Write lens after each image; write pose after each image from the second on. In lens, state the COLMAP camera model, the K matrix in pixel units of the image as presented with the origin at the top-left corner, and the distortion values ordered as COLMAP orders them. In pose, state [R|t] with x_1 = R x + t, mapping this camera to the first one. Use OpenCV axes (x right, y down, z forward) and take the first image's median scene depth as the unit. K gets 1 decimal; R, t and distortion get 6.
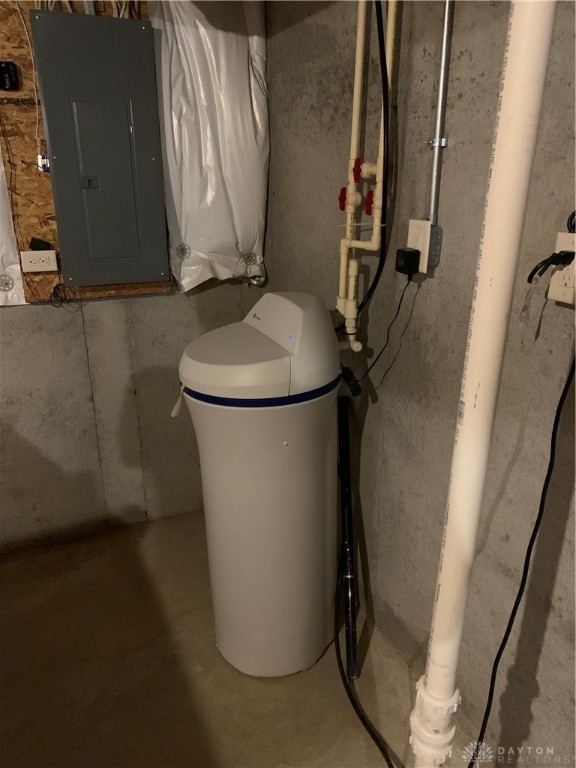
lens RADIAL K [[592.4, 0, 279.3], [0, 592.4, 383.9], [0, 0, 1]] dist [0.040382, 0.000021]
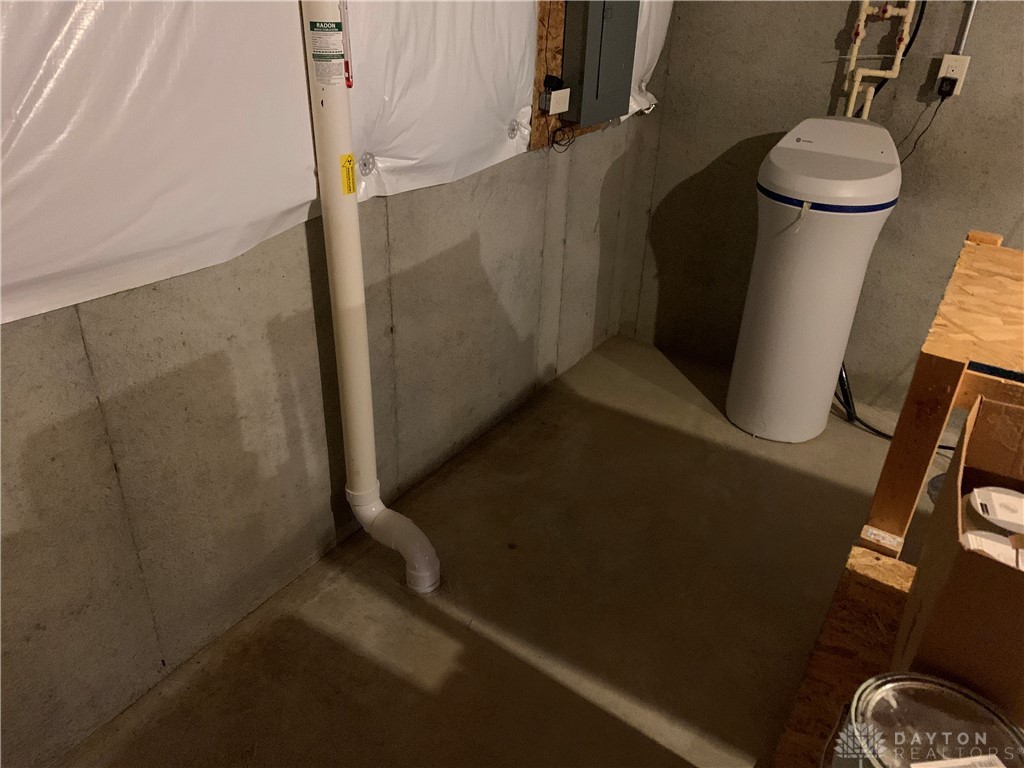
lens RADIAL K [[770.2, 0, 512.0], [0, 770.2, 384.0], [0, 0, 1]] dist [-0.007825, -0.008722]
pose [[0.836293, -0.234255, 0.495721, -1.370514], [0.143967, 0.966229, 0.213720, -0.056890], [-0.529045, -0.107365, 0.841775, -0.009352]]
